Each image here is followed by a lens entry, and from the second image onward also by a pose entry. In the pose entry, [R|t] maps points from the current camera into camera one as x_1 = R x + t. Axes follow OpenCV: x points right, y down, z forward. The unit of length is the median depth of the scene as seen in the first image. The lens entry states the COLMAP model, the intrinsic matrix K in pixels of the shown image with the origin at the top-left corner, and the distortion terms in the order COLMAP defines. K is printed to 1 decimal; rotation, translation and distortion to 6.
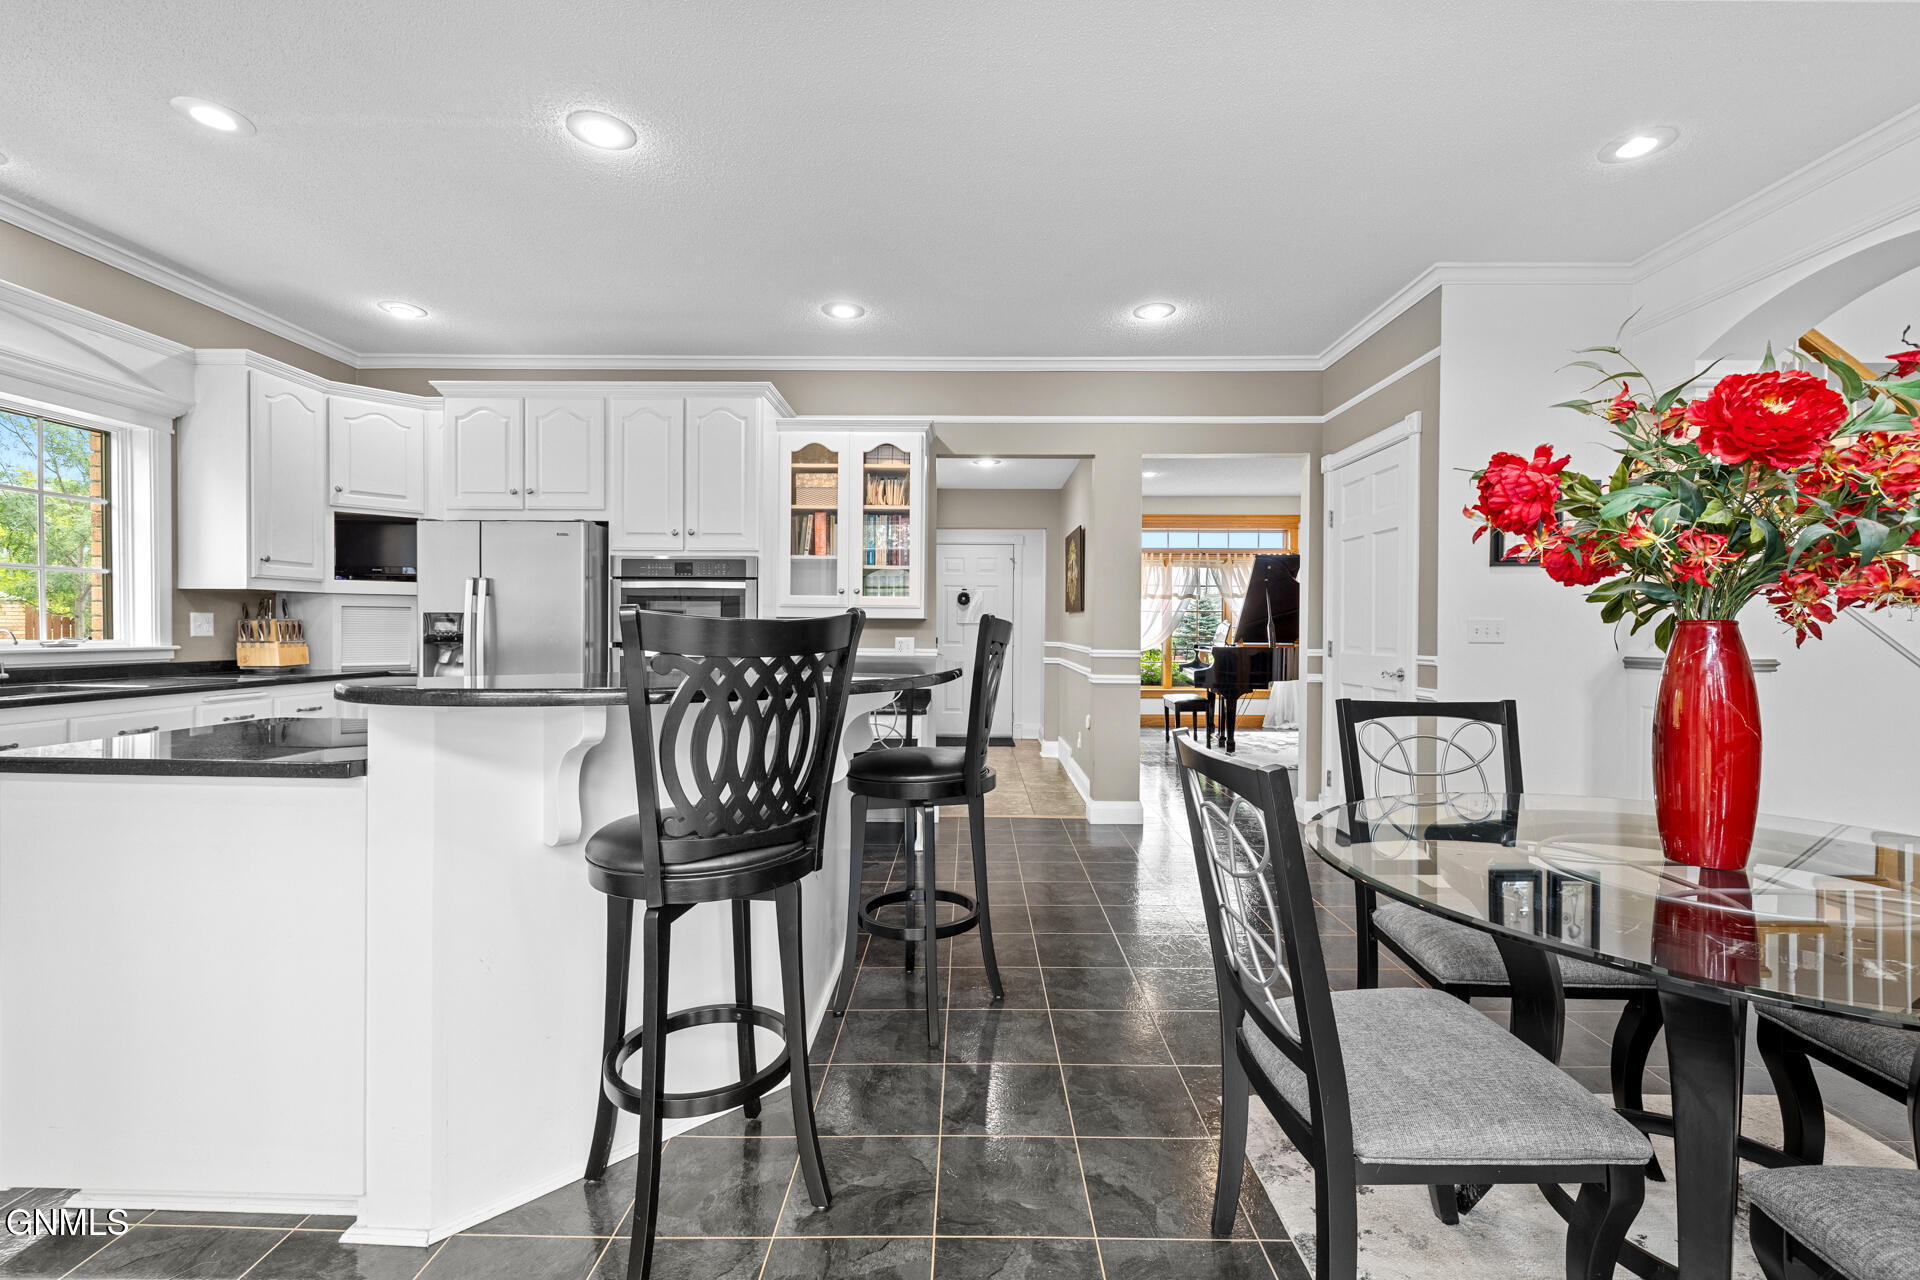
lens RADIAL K [[814.7, 0, 970.4], [0, 814.7, 630.9], [0, 0, 1]] dist [0.007299, 0.001078]
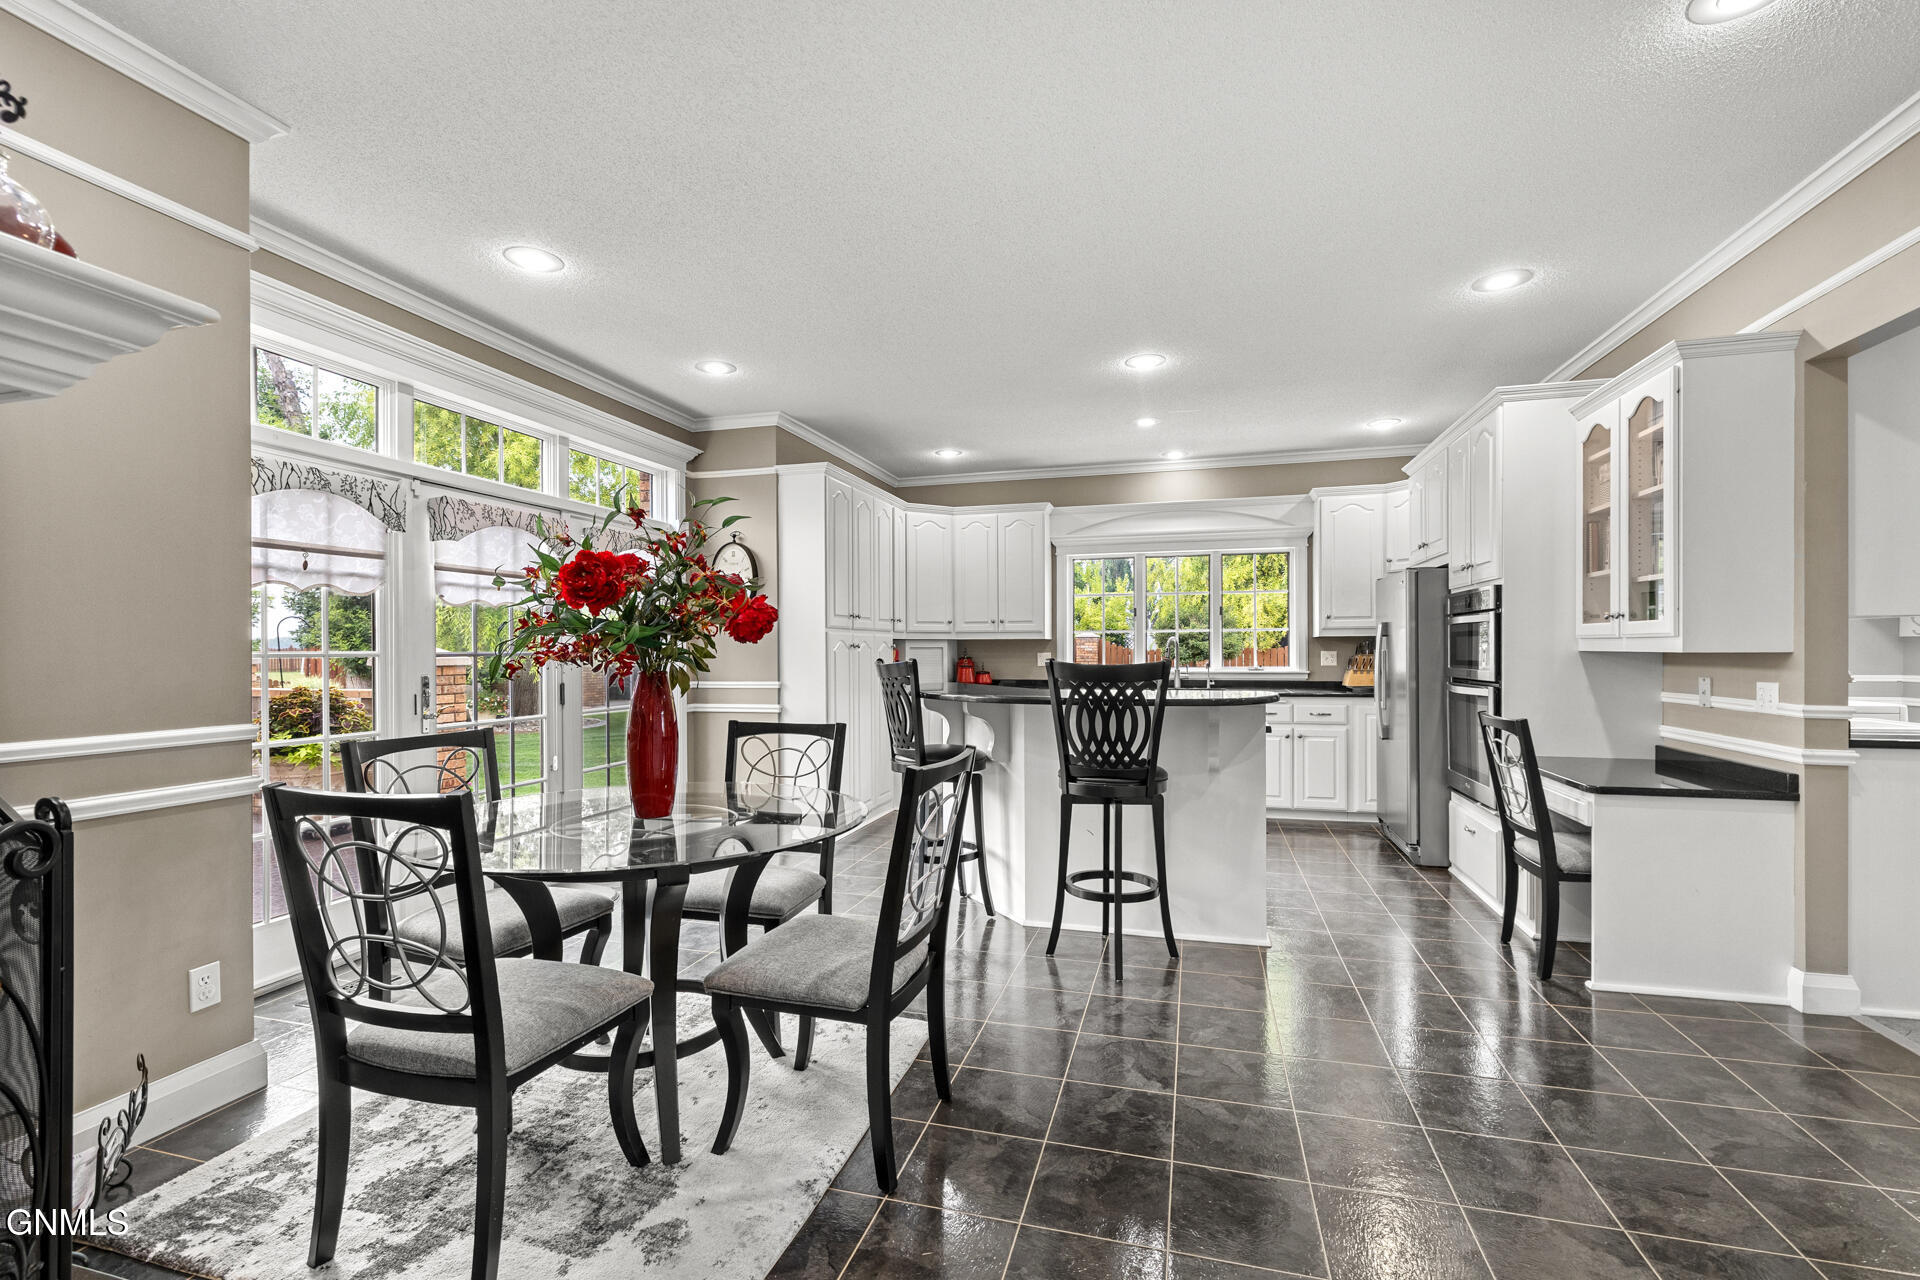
lens RADIAL K [[814.7, 0, 970.7], [0, 814.7, 647.3], [0, 0, 1]] dist [0.007299, 0.001078]
pose [[-0.264112, -0.008785, -0.964452, 0.607124], [-0.000584, 0.999960, -0.008948, -0.010122], [0.964492, -0.001800, -0.264107, 0.764976]]
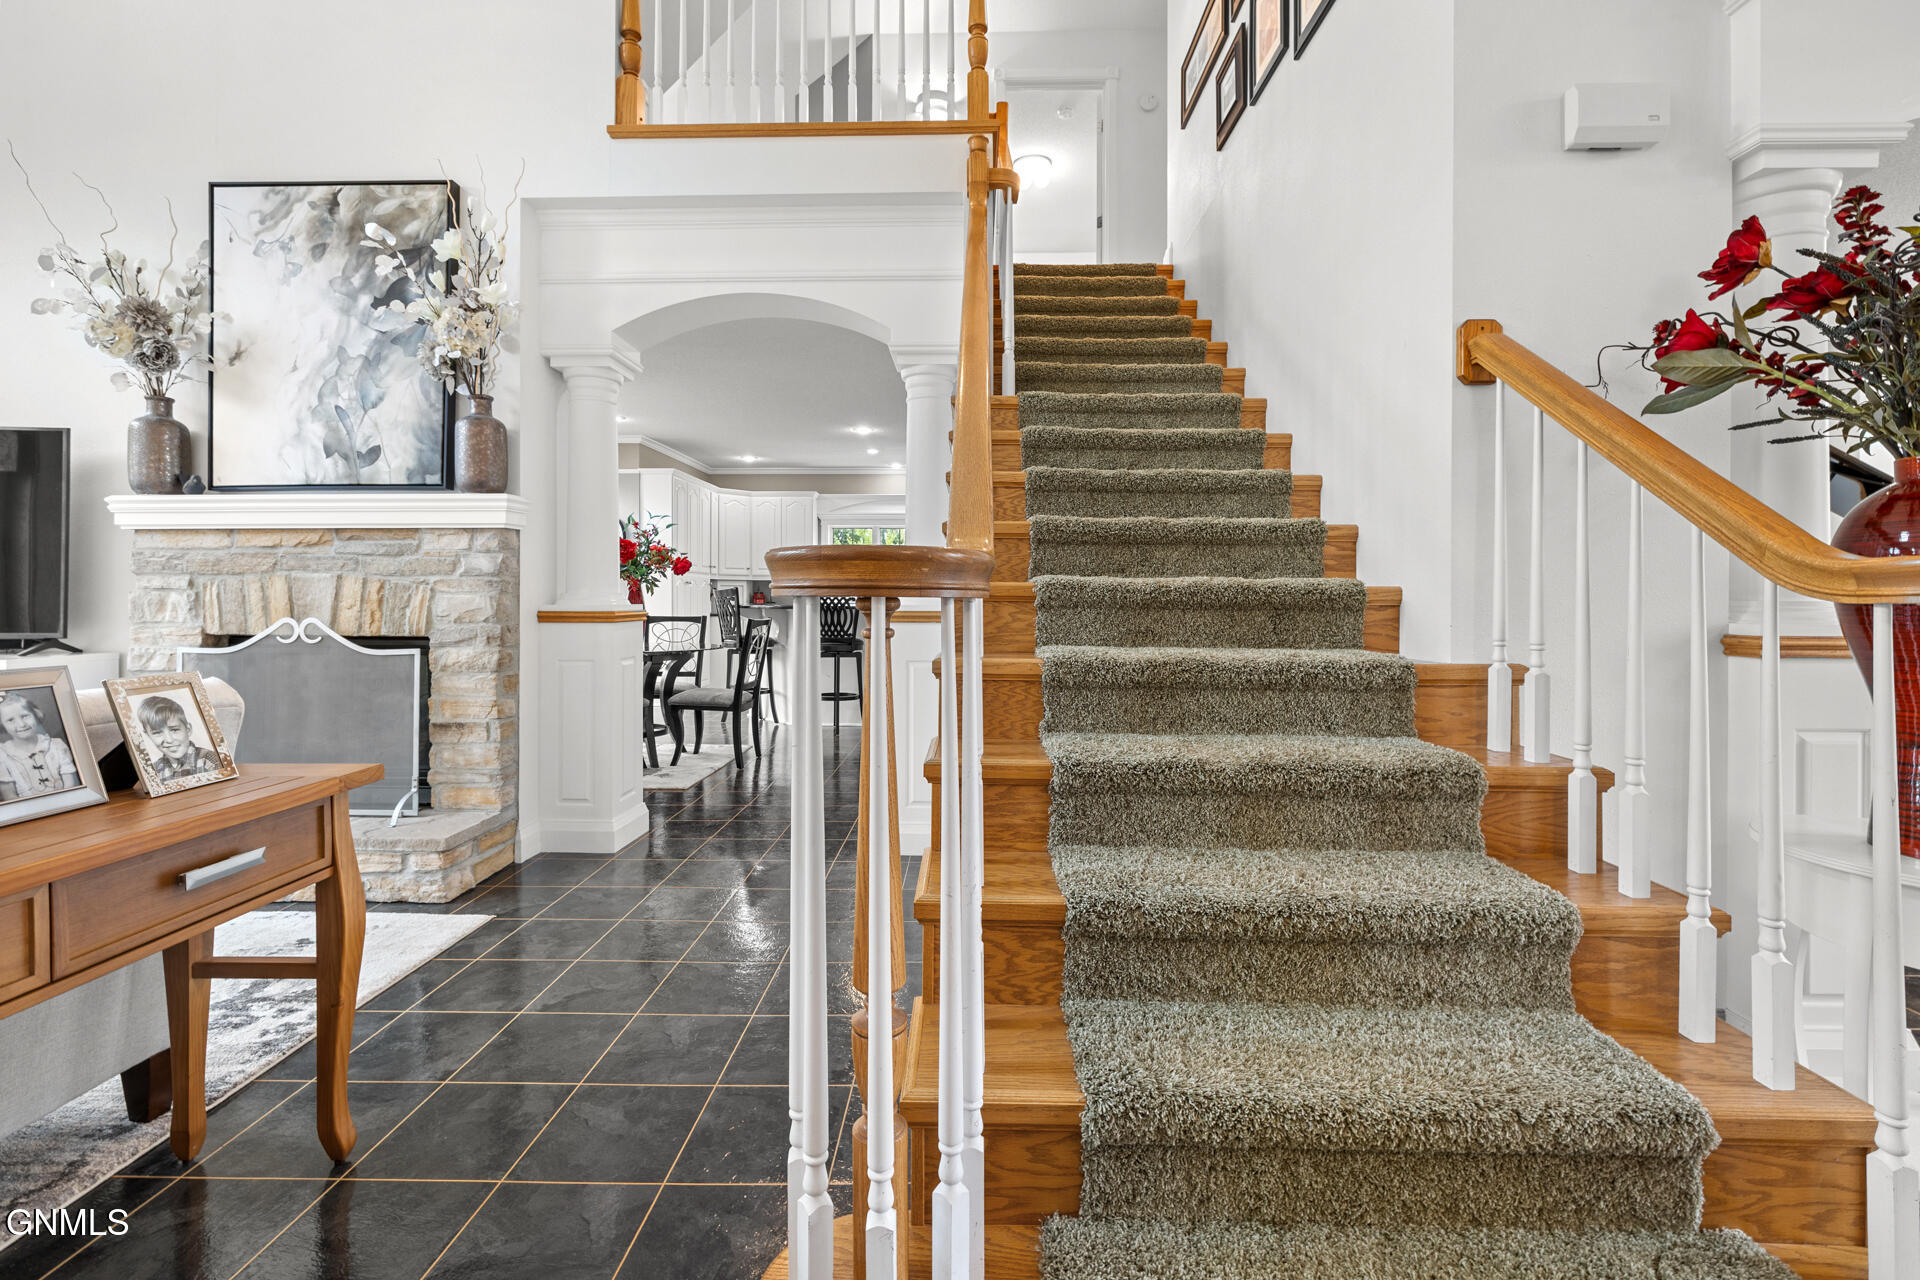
lens RADIAL K [[814.7, 0, 960.2], [0, 814.7, 597.1], [0, 0, 1]] dist [0.007299, 0.001078]
pose [[-0.015666, -0.008561, -0.999841, 1.210076], [-0.006523, 0.999943, -0.008460, 0.015642], [0.999856, 0.006389, -0.015721, 0.906160]]
